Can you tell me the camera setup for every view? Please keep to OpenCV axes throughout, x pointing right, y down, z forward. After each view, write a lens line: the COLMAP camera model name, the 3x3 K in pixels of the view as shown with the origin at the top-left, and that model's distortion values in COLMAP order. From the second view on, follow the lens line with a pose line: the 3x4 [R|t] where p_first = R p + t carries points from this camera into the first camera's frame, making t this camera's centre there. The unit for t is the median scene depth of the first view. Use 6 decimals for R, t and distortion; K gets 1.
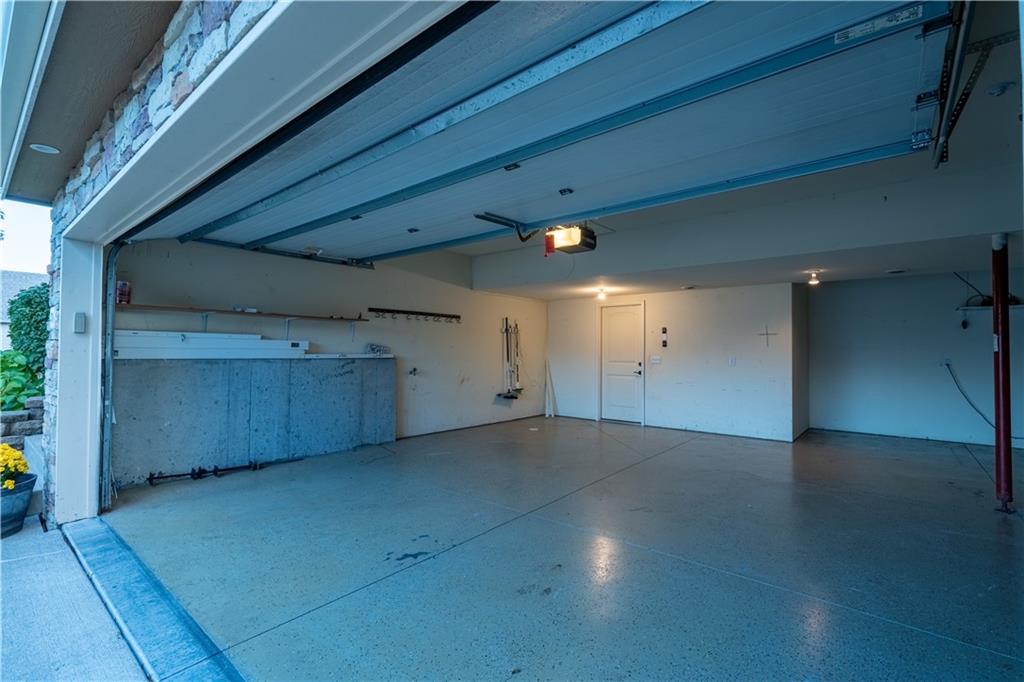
lens RADIAL K [[462.2, 0, 512.3], [0, 462.2, 343.9], [0, 0, 1]] dist [-0.004486, 0.002556]
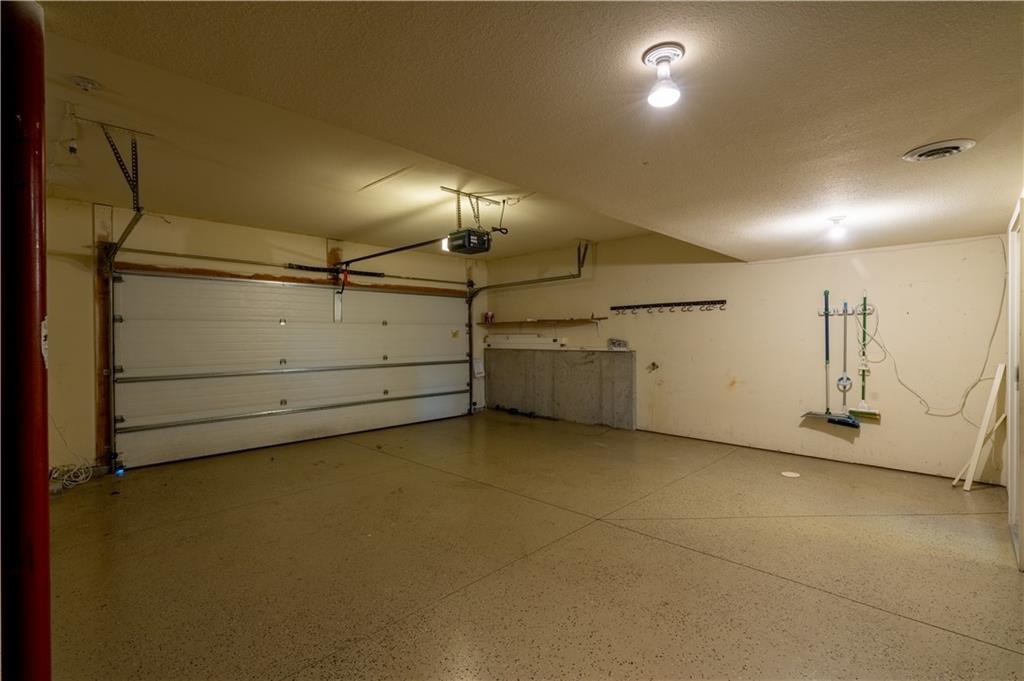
lens RADIAL K [[462.2, 0, 512.7], [0, 462.2, 340.8], [0, 0, 1]] dist [-0.004486, 0.002556]
pose [[-0.091421, -0.001747, -0.995811, 0.851852], [0.018019, 0.999832, -0.003408, 0.005015], [0.995649, -0.018255, -0.091374, 0.866290]]
